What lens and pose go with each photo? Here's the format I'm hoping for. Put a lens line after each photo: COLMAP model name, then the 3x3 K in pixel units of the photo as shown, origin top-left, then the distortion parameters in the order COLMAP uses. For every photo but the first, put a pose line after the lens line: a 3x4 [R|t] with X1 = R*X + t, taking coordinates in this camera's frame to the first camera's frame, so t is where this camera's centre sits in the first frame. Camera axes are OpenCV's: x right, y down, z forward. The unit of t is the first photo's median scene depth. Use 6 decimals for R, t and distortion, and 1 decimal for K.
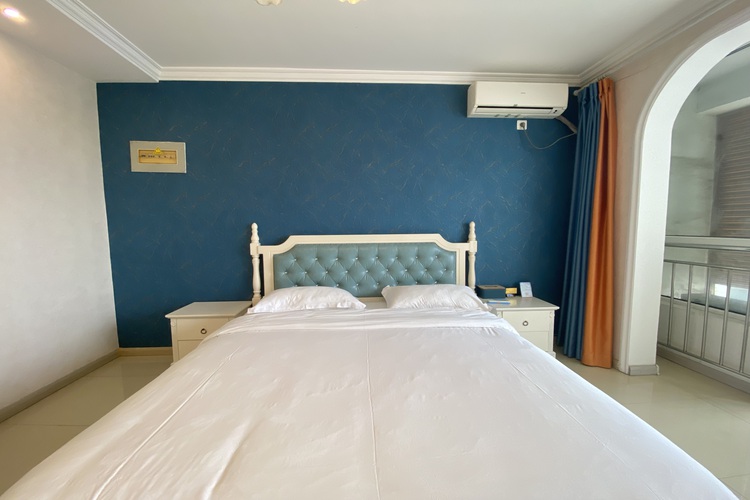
lens RADIAL K [[304.9, 0, 373.0], [0, 304.9, 254.5], [0, 0, 1]] dist [0.013887, -0.000775]
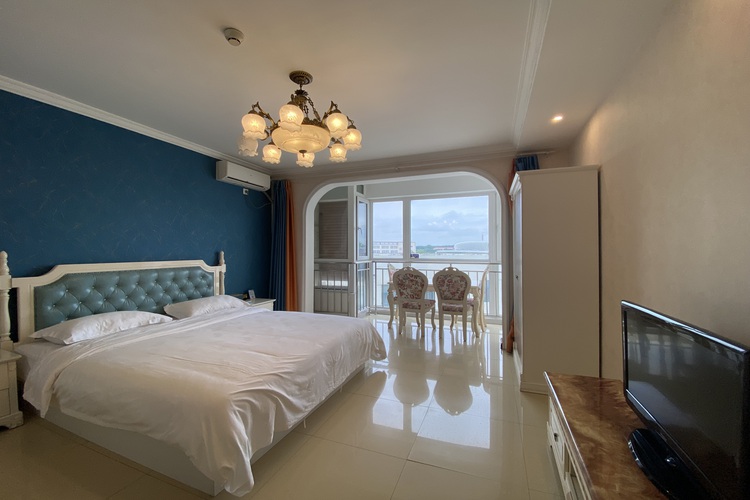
lens RADIAL K [[304.9, 0, 375.7], [0, 304.9, 249.9], [0, 0, 1]] dist [0.013887, -0.000775]
pose [[0.413549, 0.009438, 0.910433, -0.722789], [0.080496, 0.995652, -0.046885, 0.013519], [-0.906917, 0.092675, 0.410991, -0.261062]]
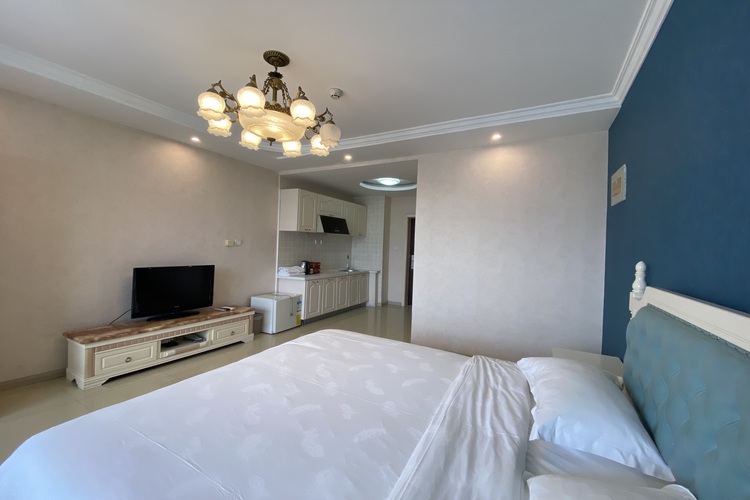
lens RADIAL K [[304.9, 0, 374.1], [0, 304.9, 249.7], [0, 0, 1]] dist [0.013887, -0.000775]
pose [[-0.526462, -0.004092, -0.850189, 0.422572], [-0.106108, 0.992486, 0.060929, -0.103074], [0.843551, 0.122289, -0.522941, 0.831335]]
